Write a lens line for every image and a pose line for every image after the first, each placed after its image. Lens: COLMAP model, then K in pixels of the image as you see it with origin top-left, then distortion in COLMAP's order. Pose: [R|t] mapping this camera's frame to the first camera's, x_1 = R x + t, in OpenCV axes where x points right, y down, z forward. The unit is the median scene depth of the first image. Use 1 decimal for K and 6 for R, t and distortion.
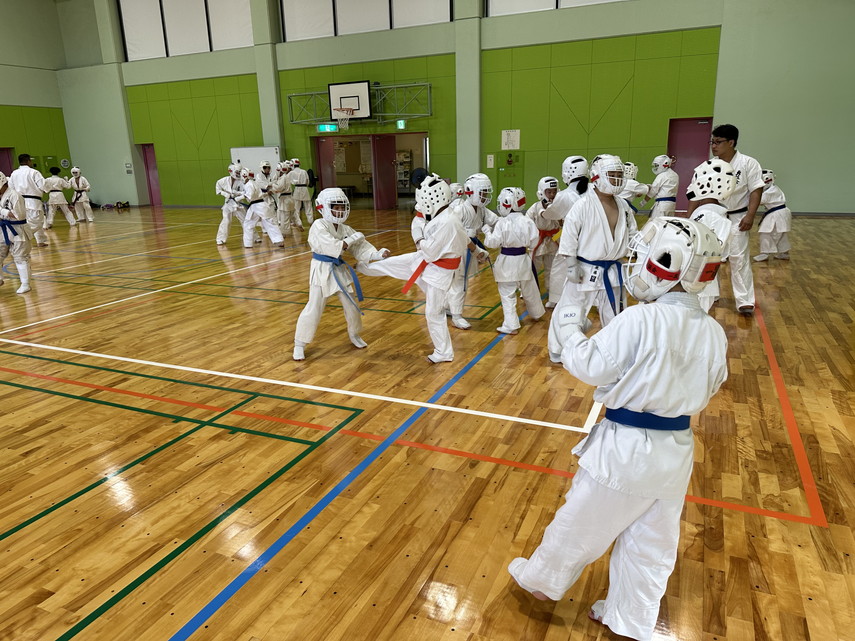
lens RADIAL K [[603.0, 0, 417.4], [0, 603.0, 320.5], [0, 0, 1]] dist [0.087901, -0.145591]
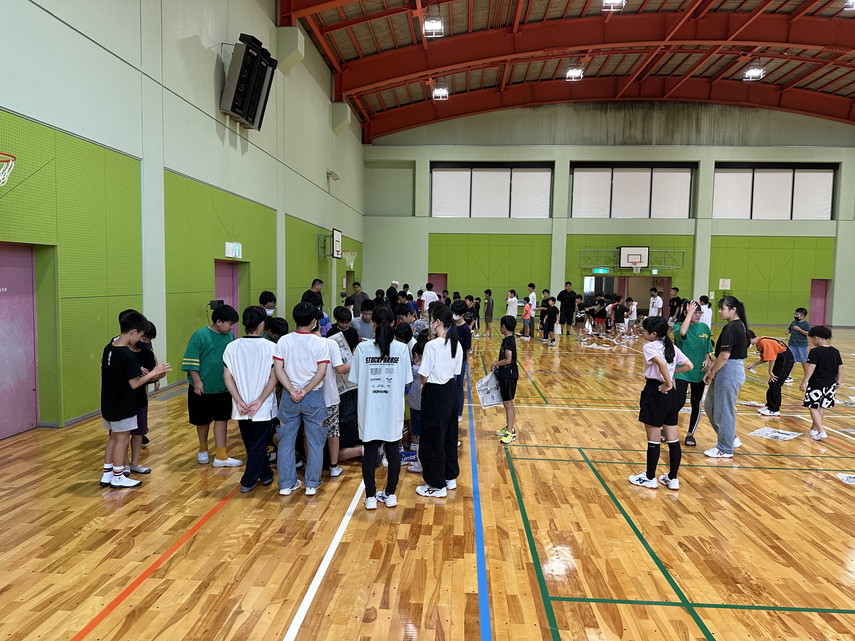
lens RADIAL K [[593.7, 0, 427.4], [0, 593.7, 331.2], [0, 0, 1]] dist [0.038092, -0.069534]
pose [[0.933250, 0.012921, 0.358996, -1.263218], [0.053884, 0.983011, -0.175458, 0.093236], [-0.355164, 0.183091, 0.916698, -0.254197]]
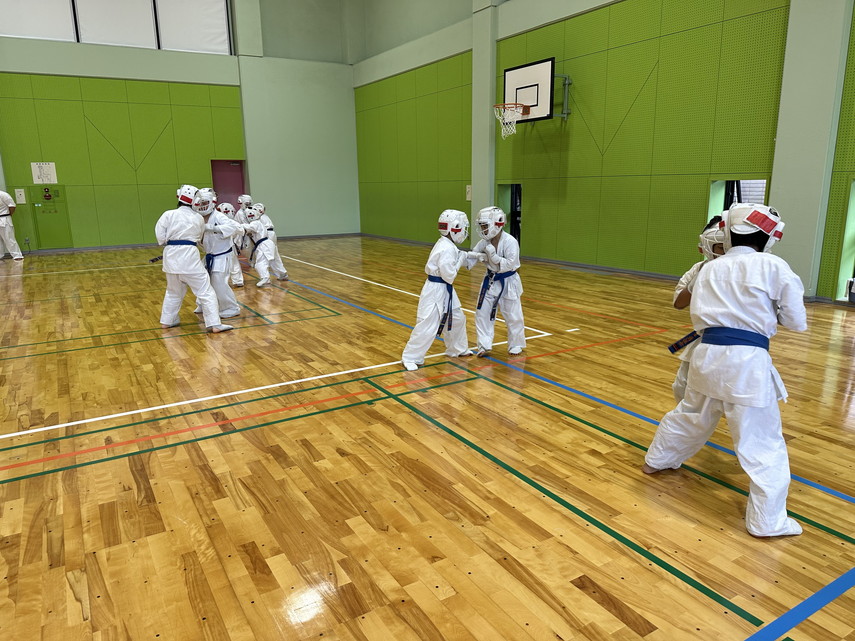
lens RADIAL K [[600.7, 0, 417.9], [0, 600.7, 321.1], [0, 0, 1]] dist [0.063467, -0.086488]
pose [[0.569657, -0.166011, 0.804942, -0.291544], [0.216994, 0.975016, 0.047521, -0.004735], [-0.792720, 0.147597, 0.591448, 0.057104]]
